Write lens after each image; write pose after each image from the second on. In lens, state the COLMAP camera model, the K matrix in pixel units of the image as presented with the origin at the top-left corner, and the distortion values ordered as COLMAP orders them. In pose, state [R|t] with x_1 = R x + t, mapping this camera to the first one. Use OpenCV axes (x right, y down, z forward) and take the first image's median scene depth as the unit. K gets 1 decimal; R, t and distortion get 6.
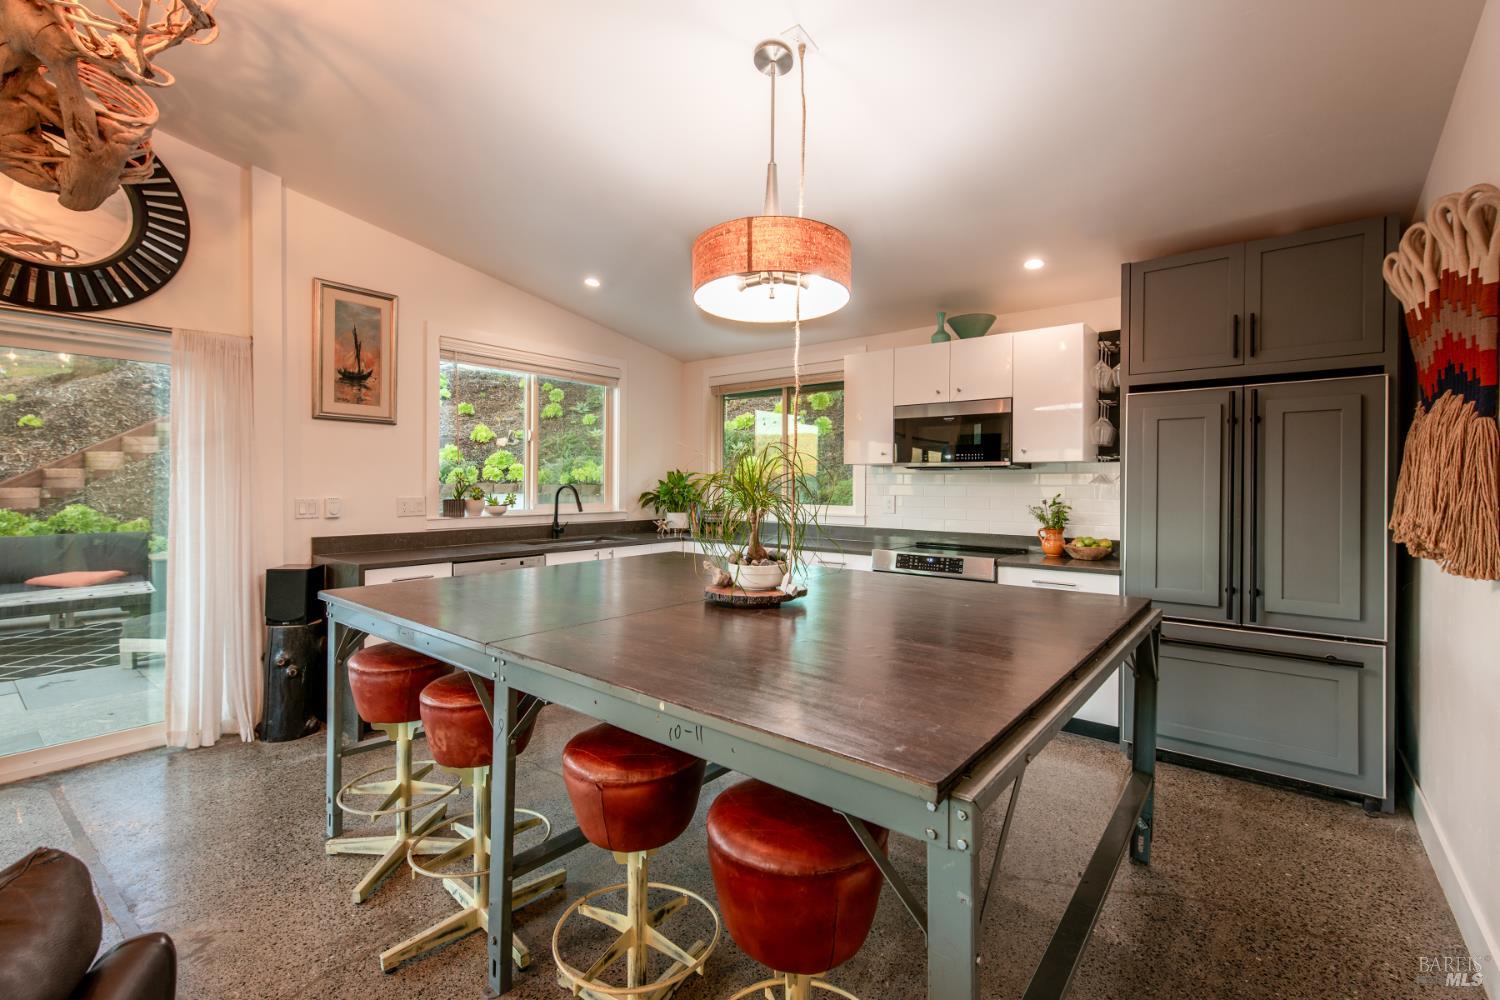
lens RADIAL K [[641.8, 0, 759.2], [0, 641.8, 488.1], [0, 0, 1]] dist [0.001612, 0.000058]
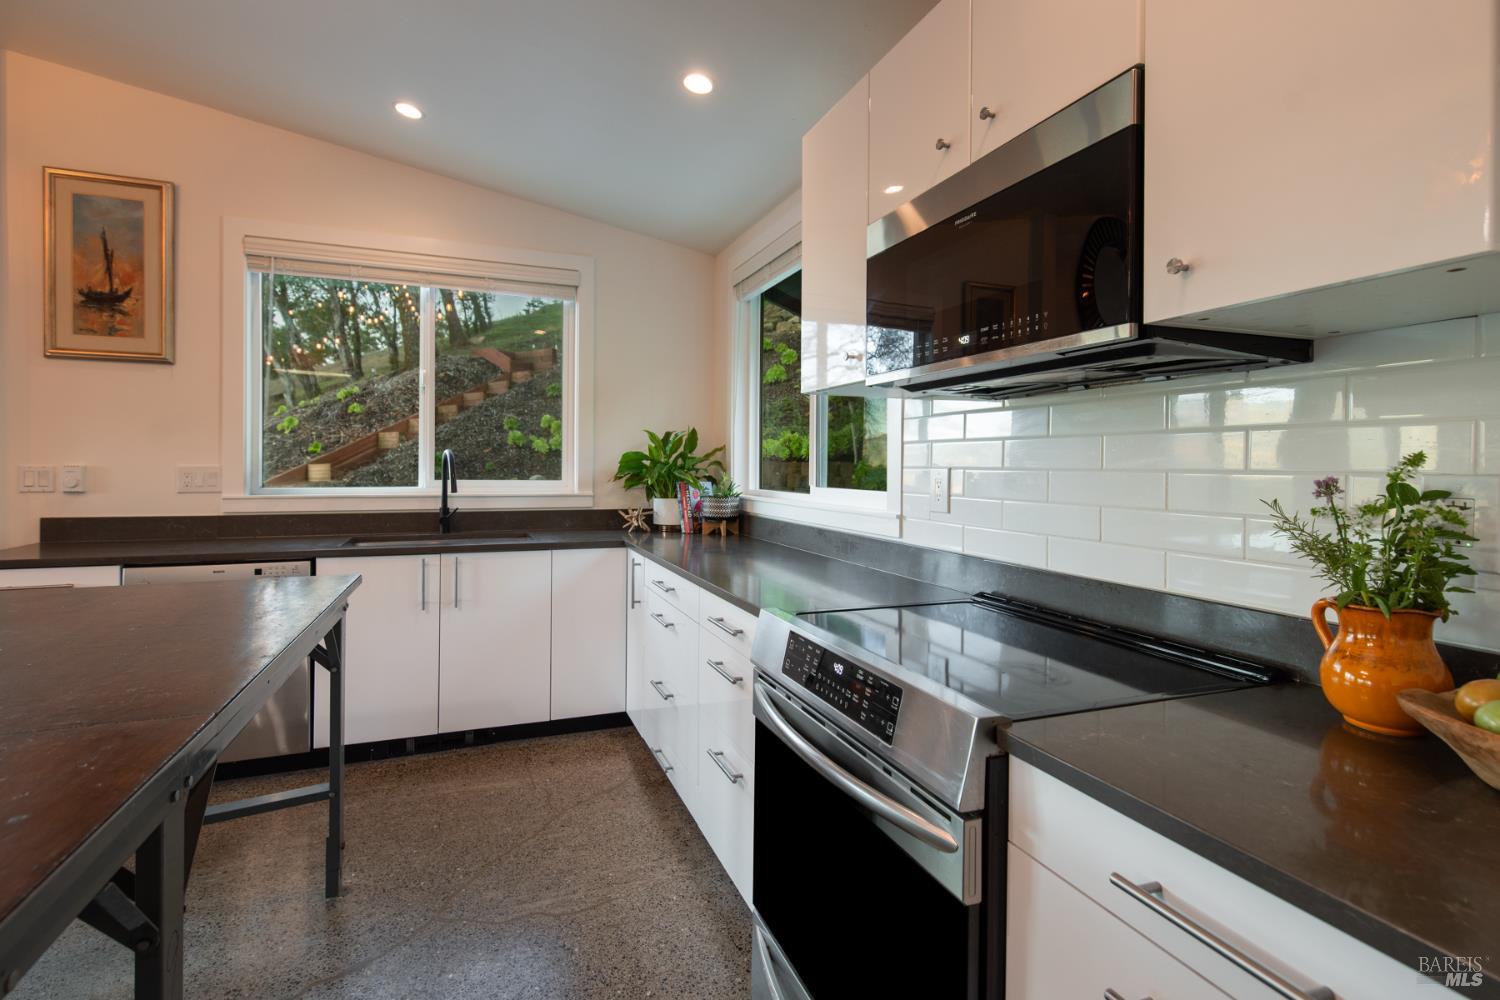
lens RADIAL K [[701.0, 0, 746.1], [0, 701.0, 464.8], [0, 0, 1]] dist [0.000570, 0.000102]
pose [[0.863449, 0.000825, -0.504435, 0.387559], [-0.005306, 0.999958, -0.007446, 0.016390], [0.504408, 0.009106, 0.863417, 0.668398]]
